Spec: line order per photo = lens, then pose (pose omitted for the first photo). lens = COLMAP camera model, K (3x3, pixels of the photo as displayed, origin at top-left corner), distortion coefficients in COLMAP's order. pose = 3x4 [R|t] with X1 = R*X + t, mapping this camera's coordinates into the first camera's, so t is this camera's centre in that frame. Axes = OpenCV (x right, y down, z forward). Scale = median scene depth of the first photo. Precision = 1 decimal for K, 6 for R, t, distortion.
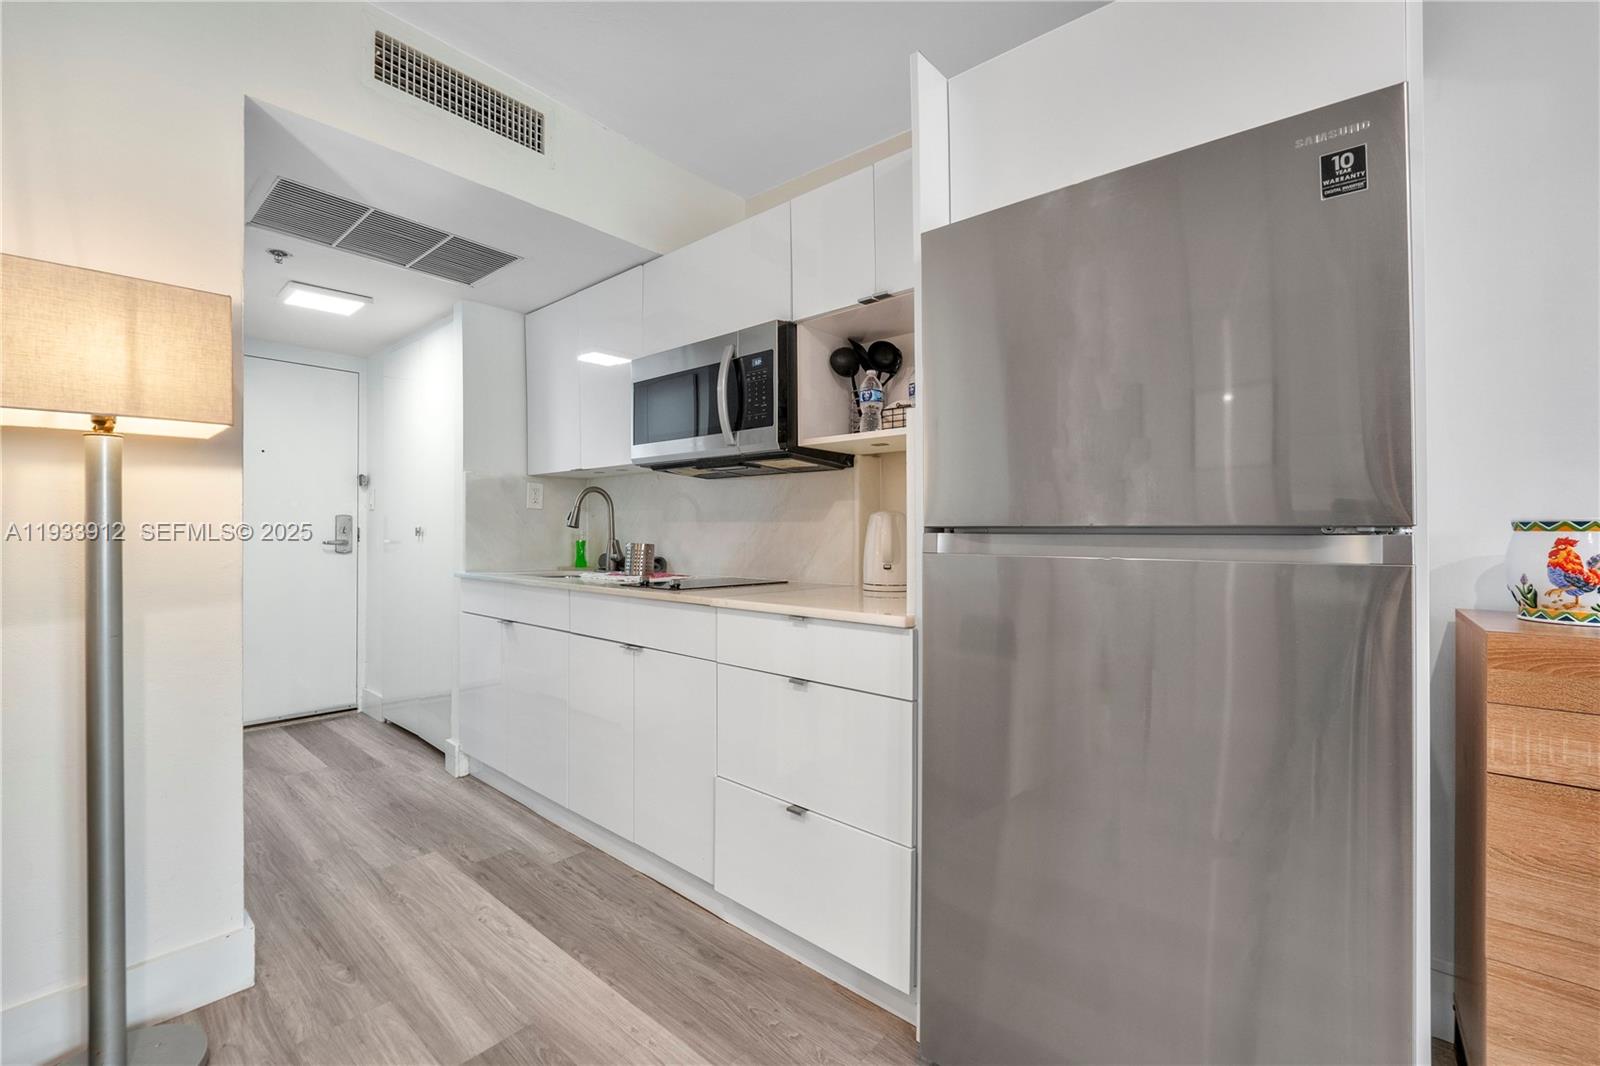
lens RADIAL K [[669.3, 0, 801.7], [0, 669.3, 517.8], [0, 0, 1]] dist [-0.006734, -0.000387]
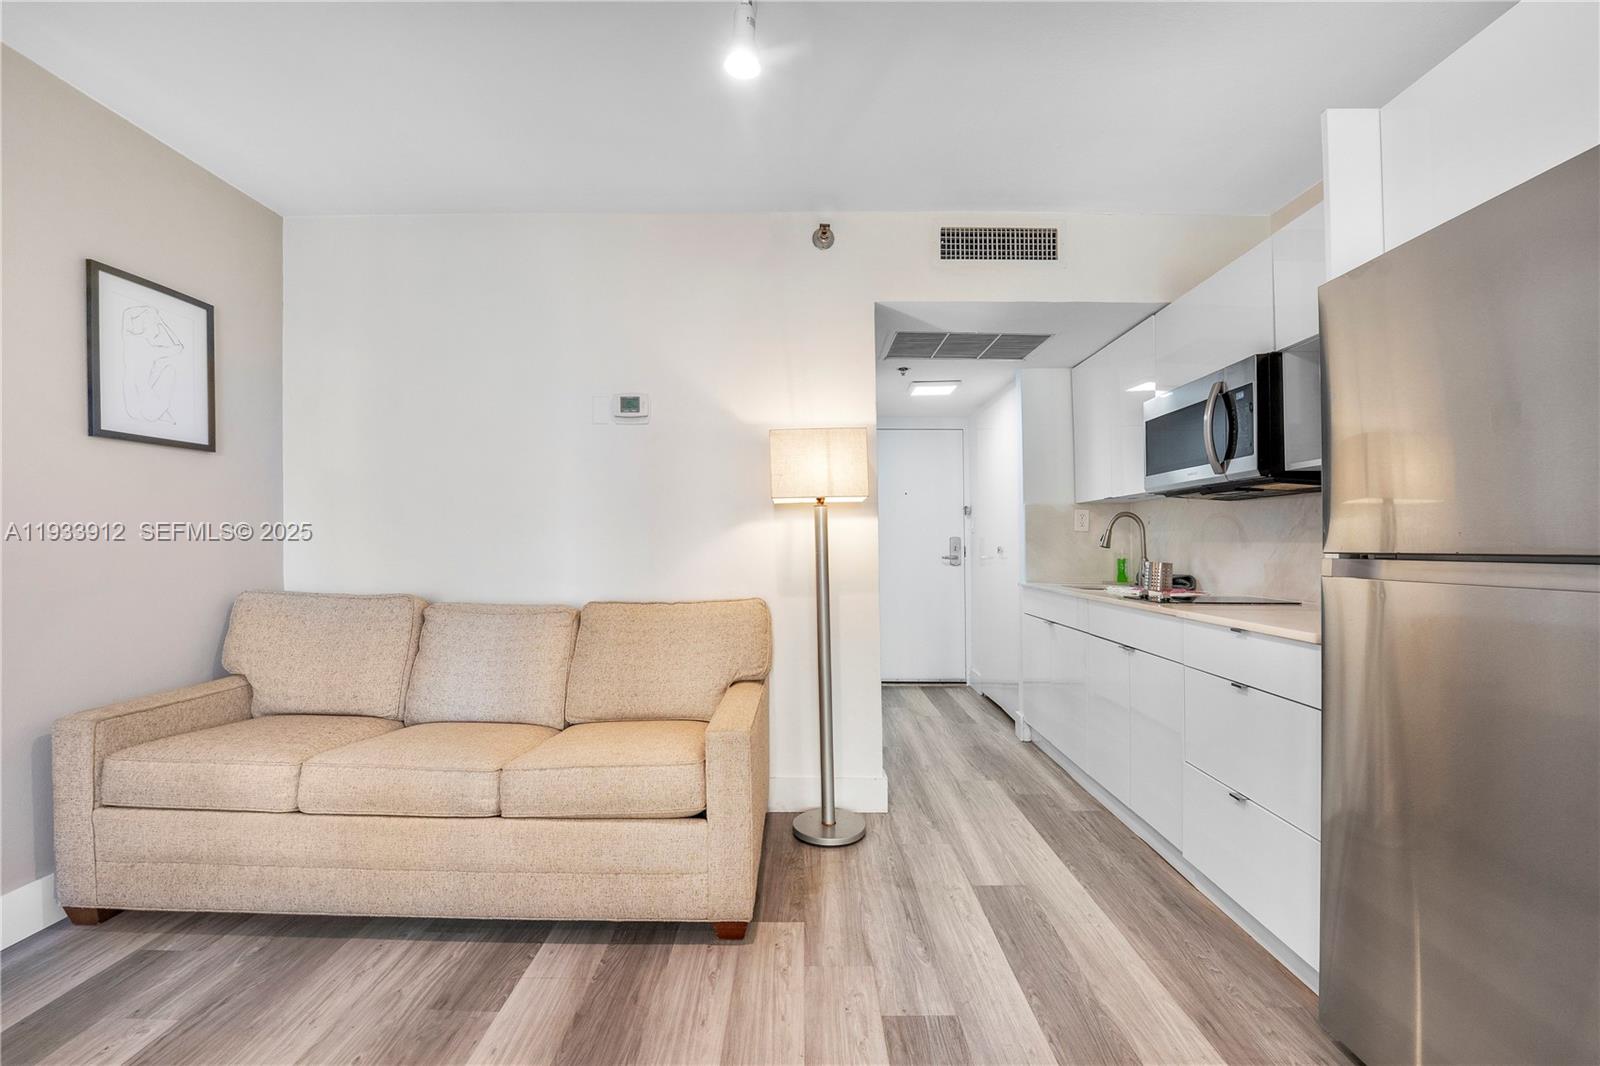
lens RADIAL K [[686.2, 0, 801.0], [0, 686.2, 540.5], [0, 0, 1]] dist [-0.031358, 0.008816]
pose [[0.649081, -0.006462, -0.760692, 0.291170], [0.015780, 0.999863, 0.004971, -0.015977], [0.760556, -0.015230, 0.649094, -0.239454]]
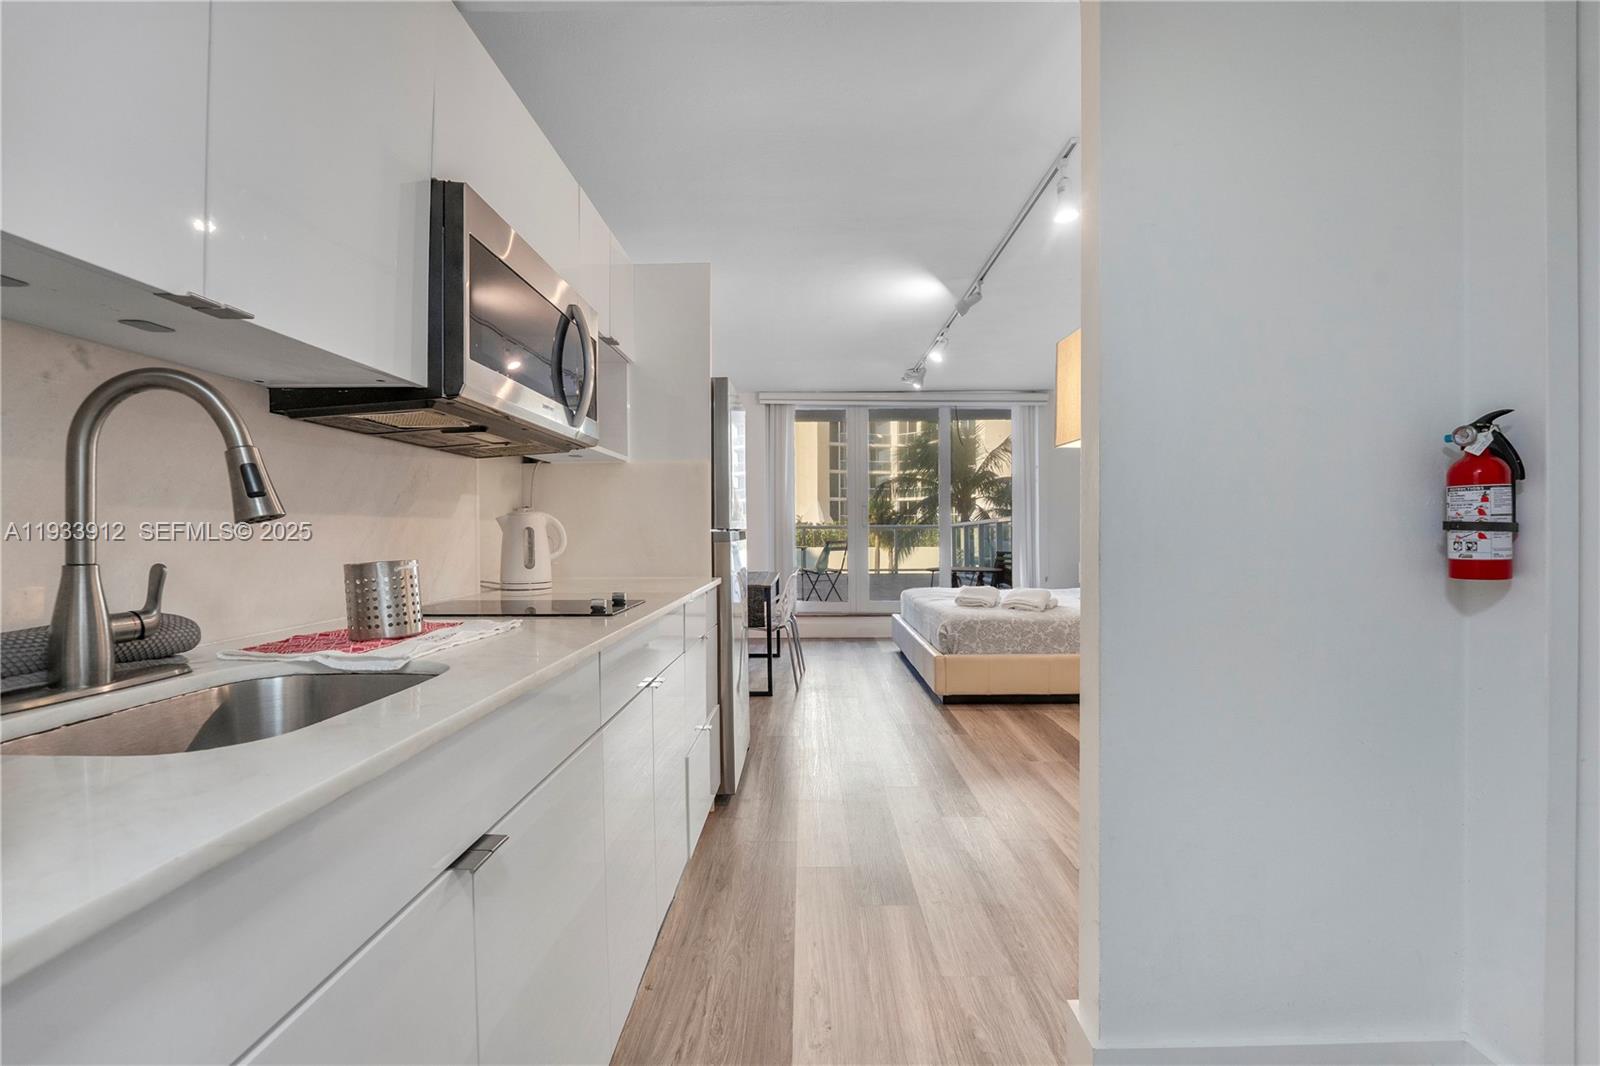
lens RADIAL K [[686.2, 0, 801.0], [0, 686.2, 540.5], [0, 0, 1]] dist [-0.031358, 0.008816]
pose [[-0.649829, -0.011412, 0.759994, -0.921855], [-0.016962, 0.999856, 0.000511, 0.025855], [-0.759891, -0.012559, -0.649929, 1.348670]]
